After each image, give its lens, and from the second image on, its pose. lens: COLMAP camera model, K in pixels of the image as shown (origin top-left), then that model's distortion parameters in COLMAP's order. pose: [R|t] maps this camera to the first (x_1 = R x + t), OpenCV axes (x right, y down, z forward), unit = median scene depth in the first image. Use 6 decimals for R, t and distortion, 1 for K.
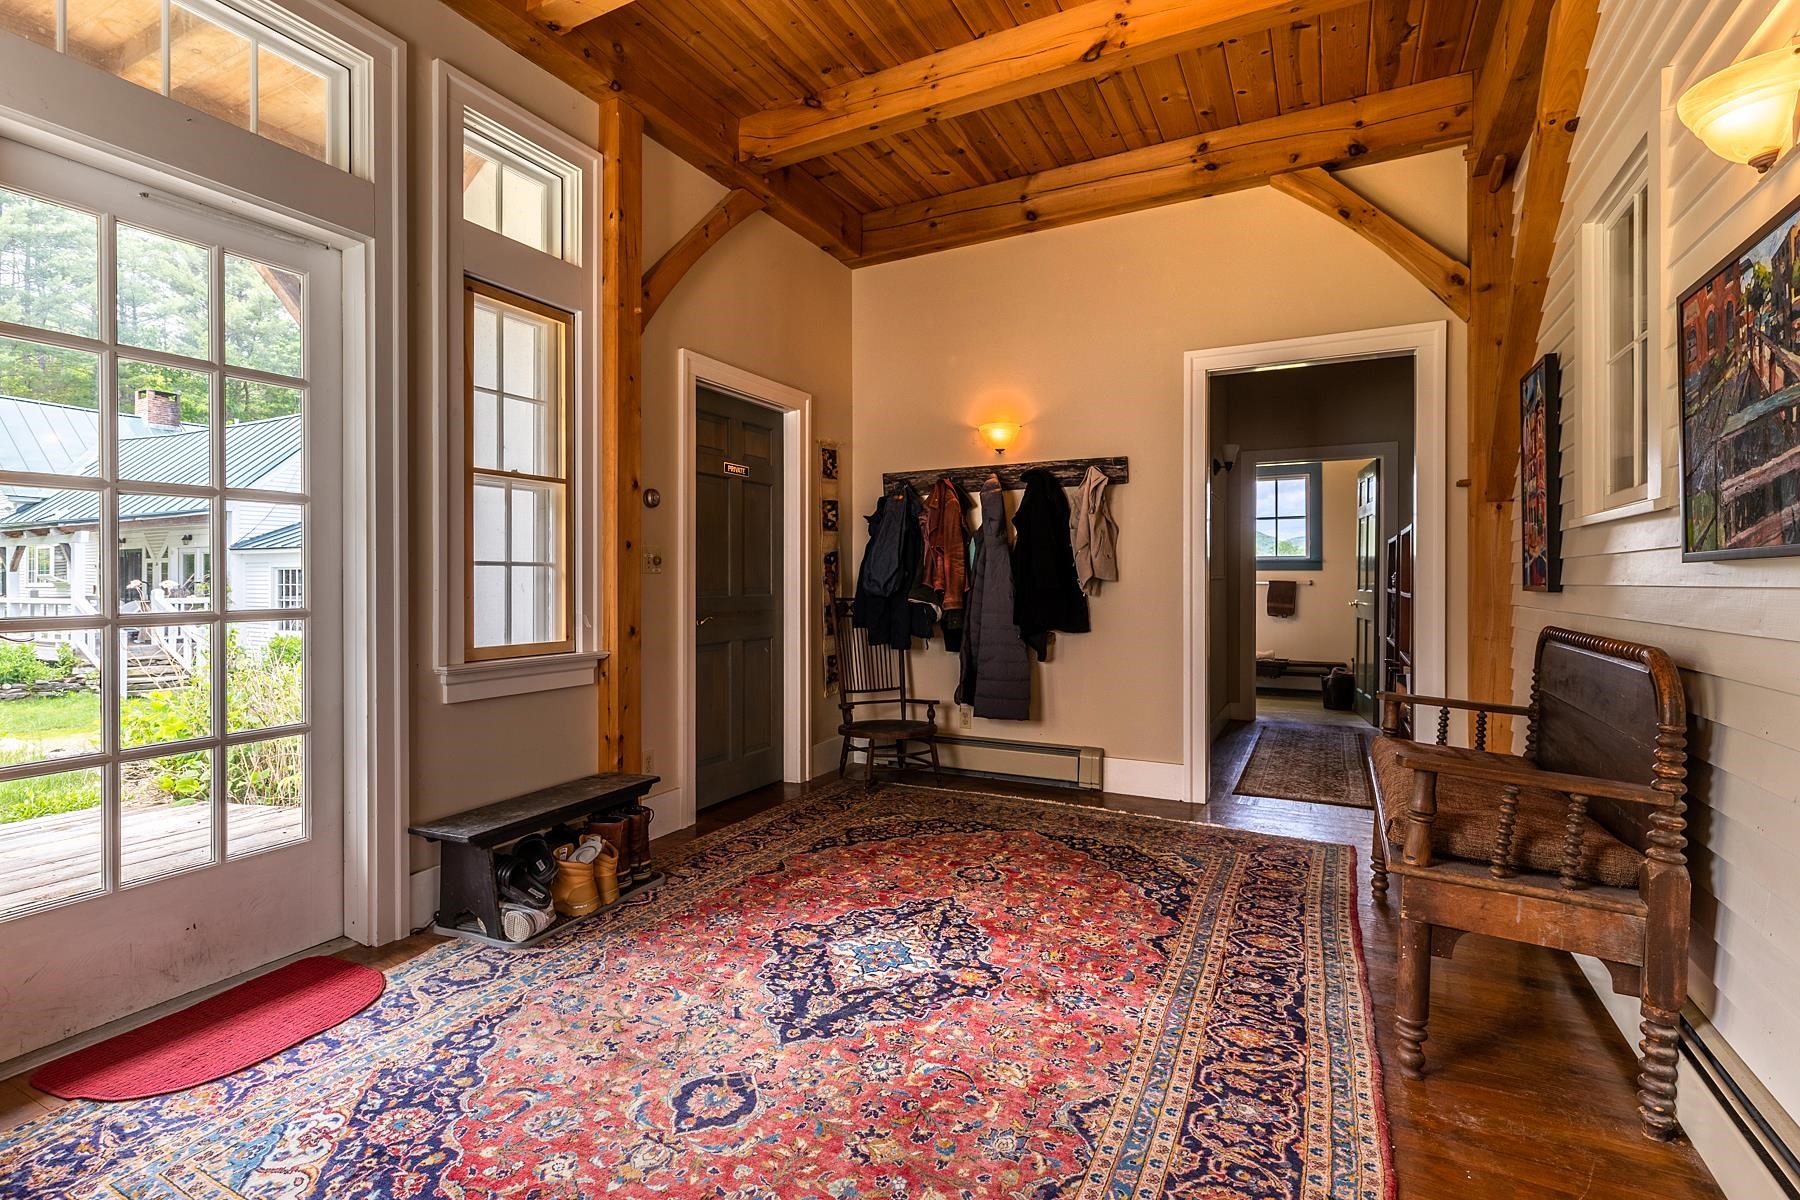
lens RADIAL K [[826.3, 0, 898.6], [0, 826.3, 590.7], [0, 0, 1]] dist [0.001855, 0.000233]
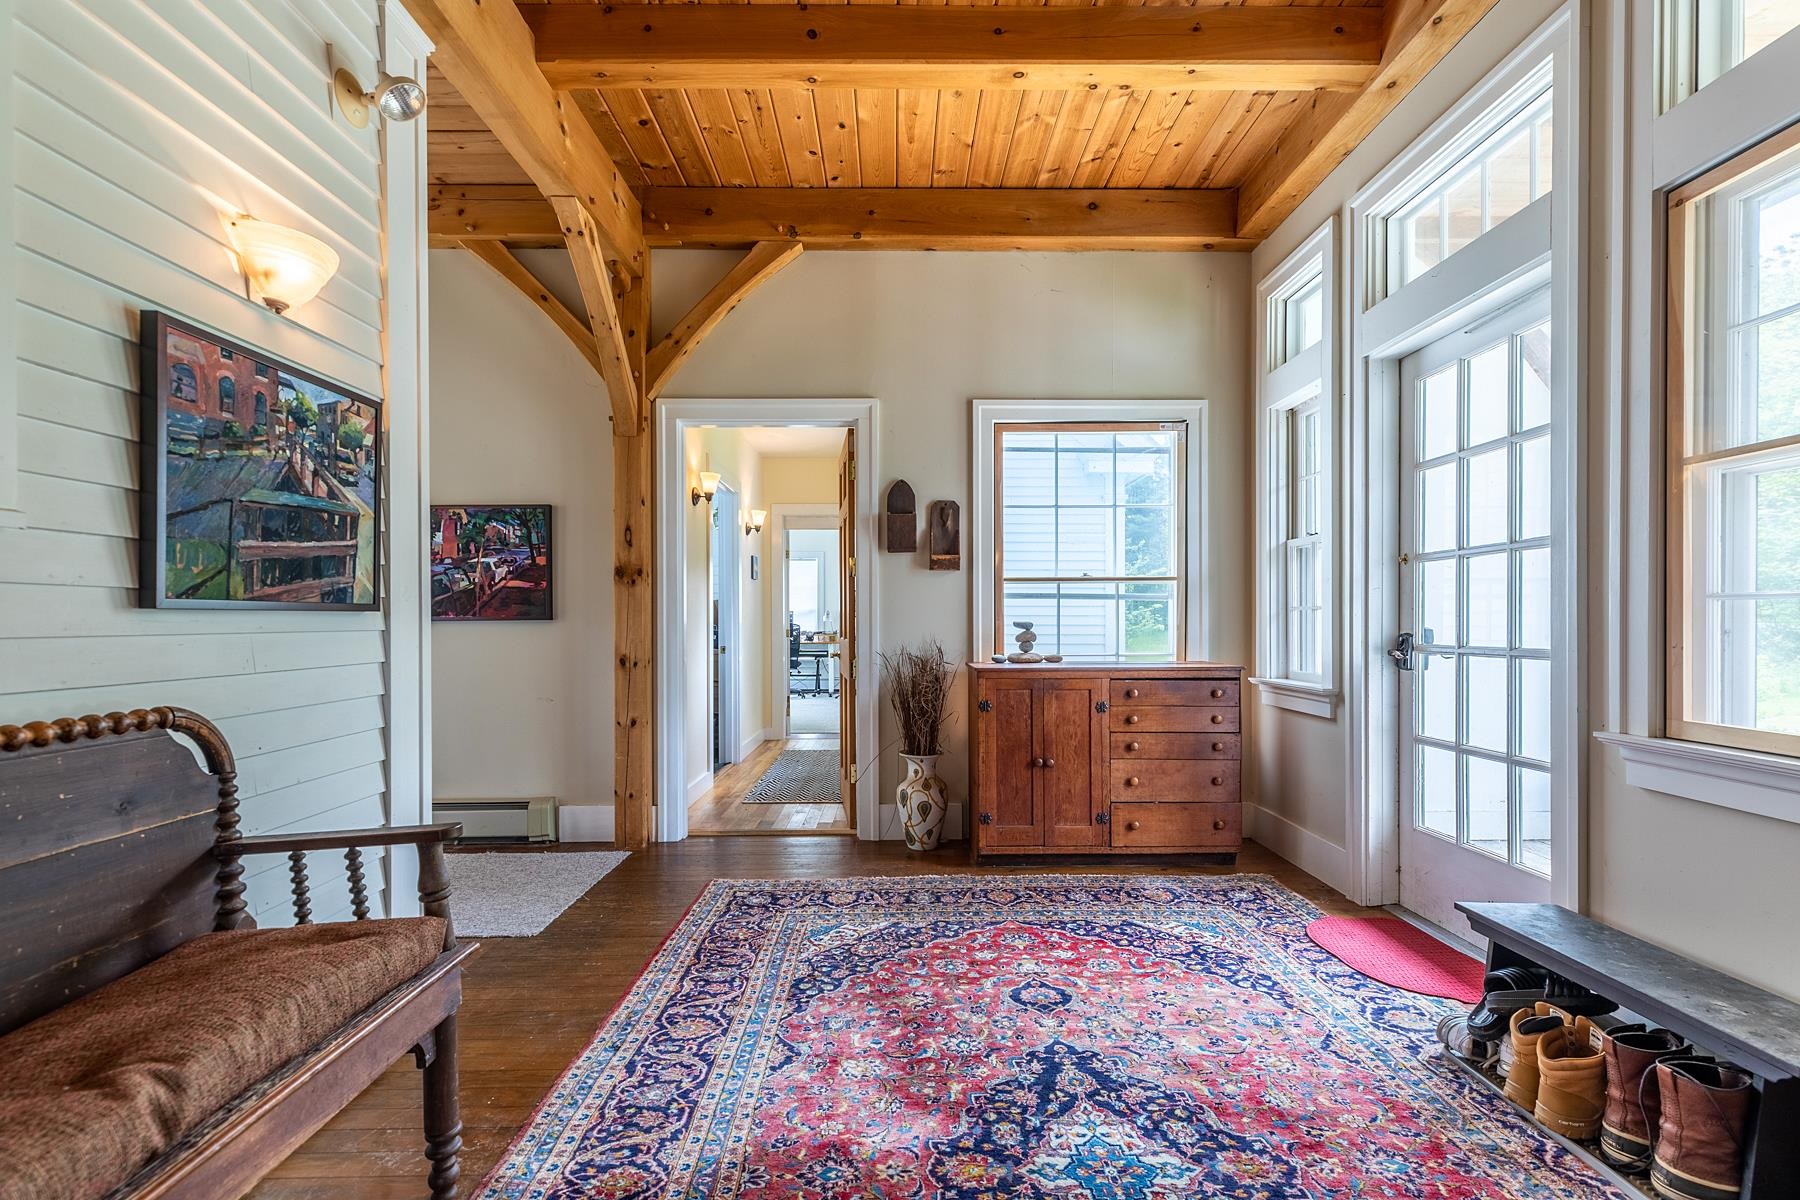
lens RADIAL K [[826.3, 0, 900.1], [0, 826.3, 611.8], [0, 0, 1]] dist [0.001855, 0.000233]
pose [[-0.888273, 0.000211, -0.459316, 0.564910], [-0.001425, 0.999994, 0.003215, -0.035758], [0.459314, 0.003510, -0.888267, 1.904094]]
